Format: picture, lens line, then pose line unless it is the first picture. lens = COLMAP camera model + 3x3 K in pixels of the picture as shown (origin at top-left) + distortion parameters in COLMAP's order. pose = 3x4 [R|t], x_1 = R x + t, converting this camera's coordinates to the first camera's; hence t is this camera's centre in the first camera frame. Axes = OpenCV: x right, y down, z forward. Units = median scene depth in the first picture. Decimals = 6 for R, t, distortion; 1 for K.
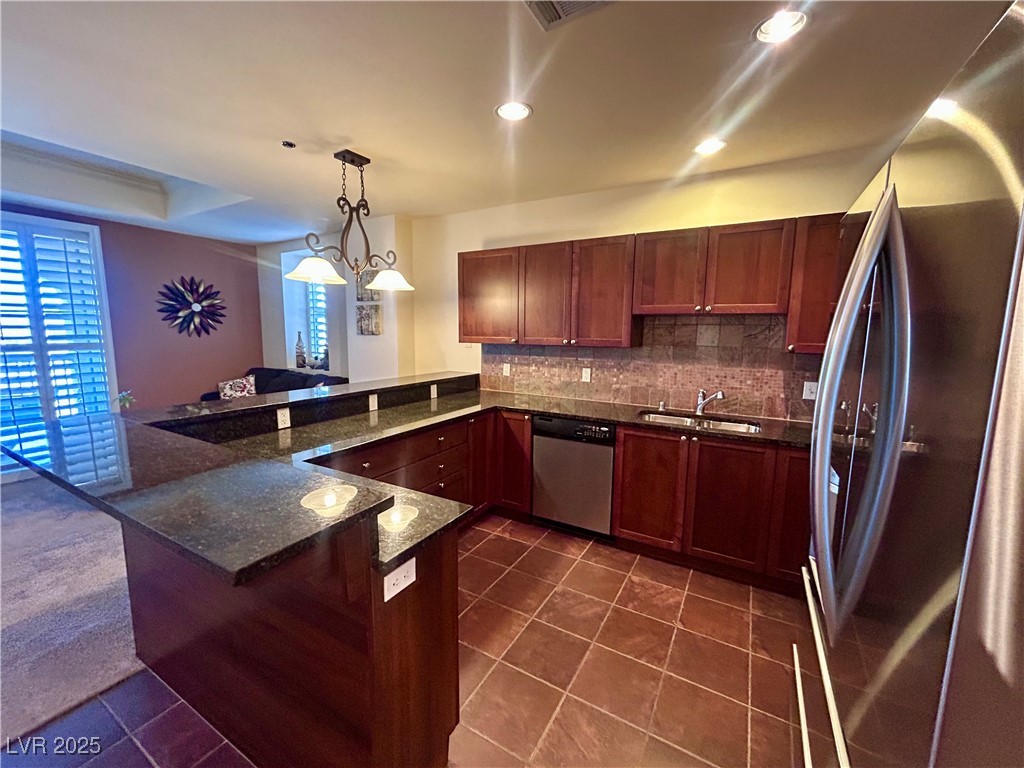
lens RADIAL K [[413.3, 0, 512.0], [0, 413.3, 382.9], [0, 0, 1]] dist [-0.003439, 0.001717]
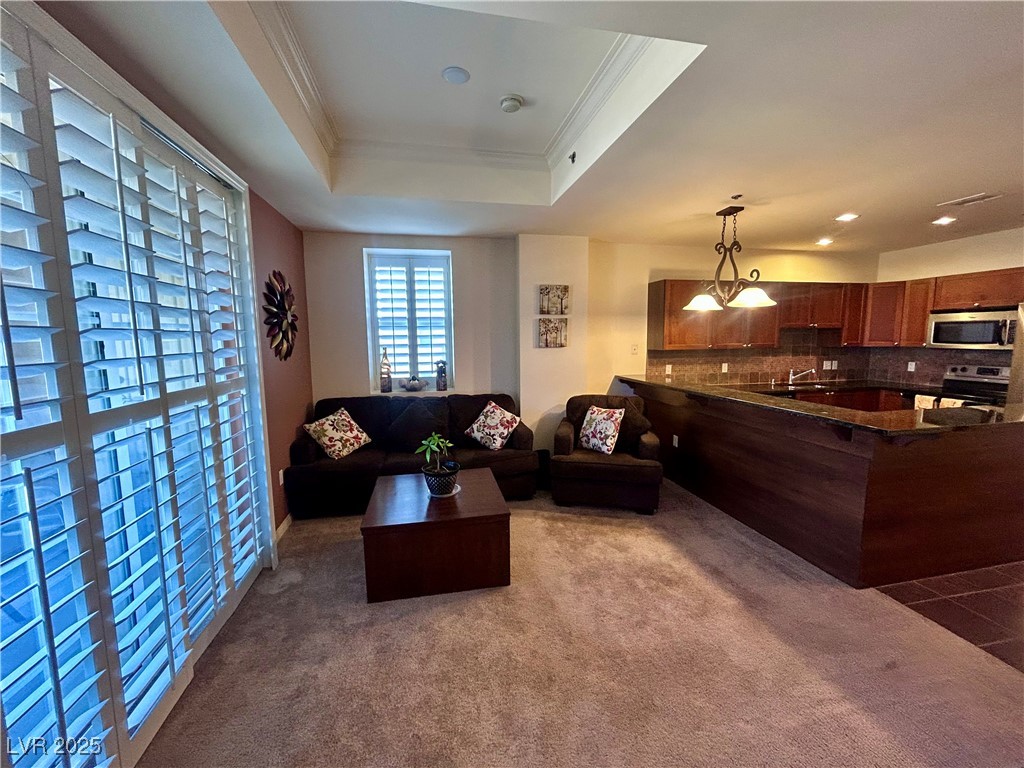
lens RADIAL K [[413.3, 0, 512.4], [0, 413.3, 383.7], [0, 0, 1]] dist [-0.003439, 0.001717]
pose [[0.750264, -0.095564, 0.654195, -1.485122], [0.102299, 0.994361, 0.027933, -0.088407], [-0.653176, 0.045966, 0.755810, 0.401315]]
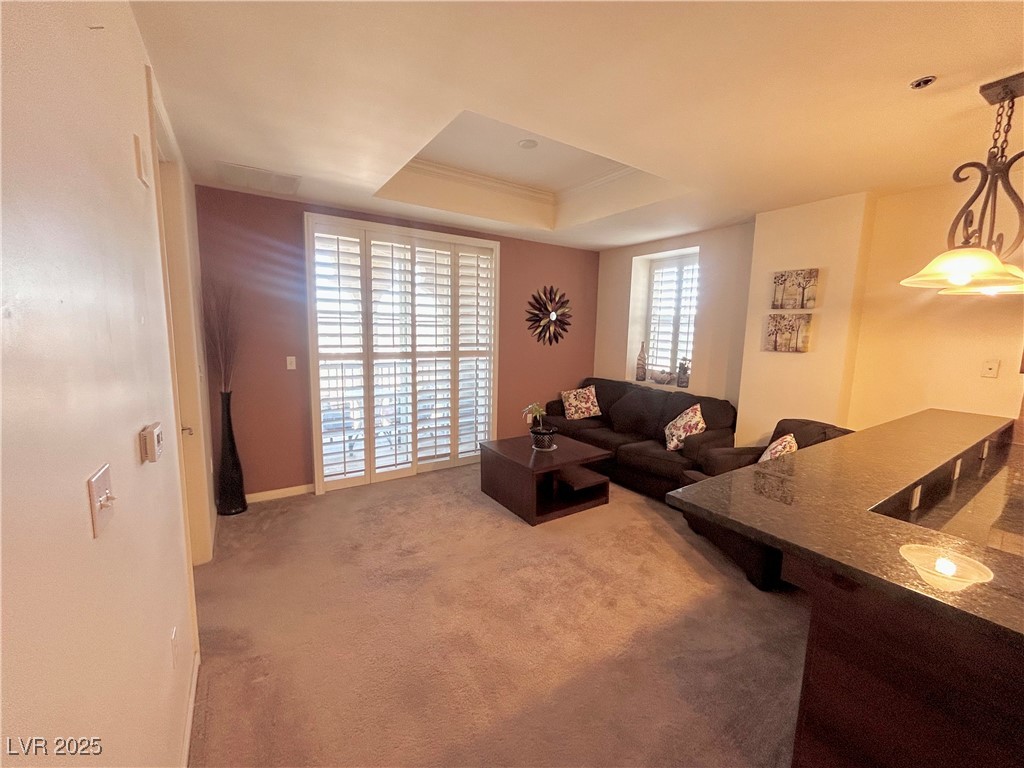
lens RADIAL K [[413.3, 0, 511.7], [0, 413.3, 383.8], [0, 0, 1]] dist [-0.003439, 0.001717]
pose [[0.891861, 0.068077, -0.447158, -0.617150], [-0.068669, 0.997528, 0.014905, -0.042146], [0.447067, 0.017413, 0.894331, 0.086618]]
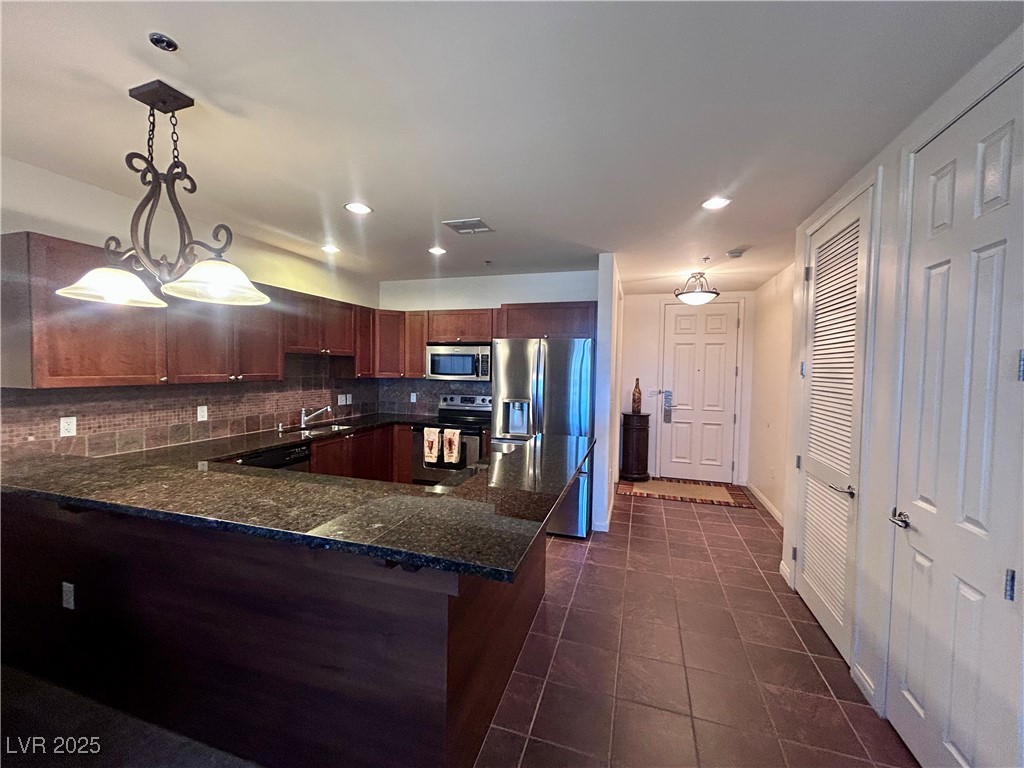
lens RADIAL K [[413.3, 0, 512.6], [0, 413.3, 383.6], [0, 0, 1]] dist [-0.003439, 0.001717]
pose [[-0.215715, -0.055578, 0.974873, -0.925870], [0.103023, 0.991511, 0.079323, -0.092791], [-0.971006, 0.117546, -0.208158, 0.549643]]
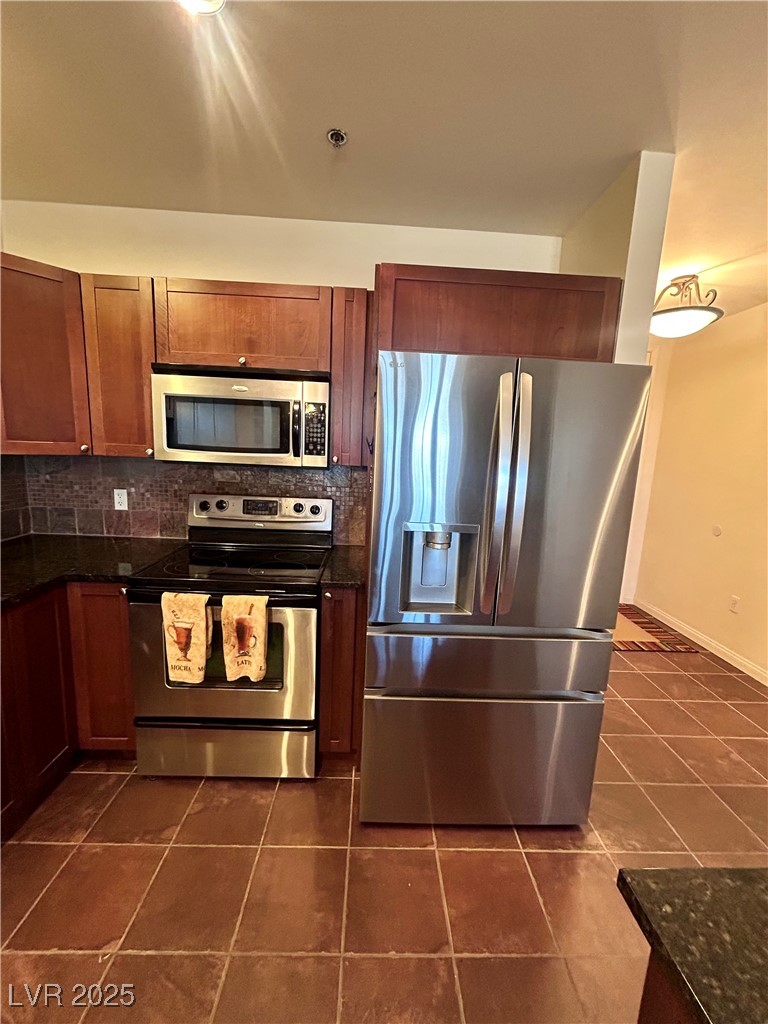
lens RADIAL K [[413.3, 0, 384.1], [0, 413.3, 512.3], [0, 0, 1]] dist [-0.003439, 0.001717]
pose [[-0.524529, -0.175275, 0.833155, -0.106524], [0.056733, 0.969209, 0.239615, -0.074222], [-0.849500, 0.172953, -0.498434, 0.569106]]
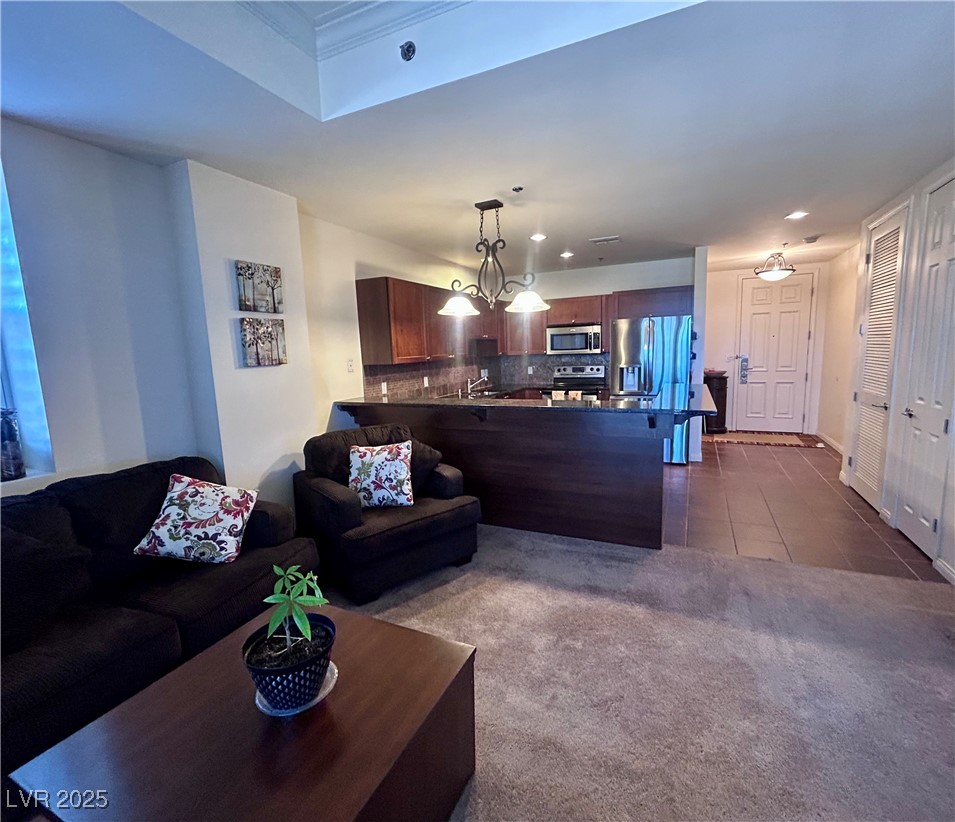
lens RADIAL K [[443.4, 0, 486.7], [0, 443.4, 413.0], [0, 0, 1]] dist [-0.007383, 0.001664]
pose [[-0.090566, -0.153285, 0.984023, -1.424208], [0.158066, 0.973346, 0.166169, -0.142255], [-0.983266, 0.170590, -0.063923, 0.978873]]
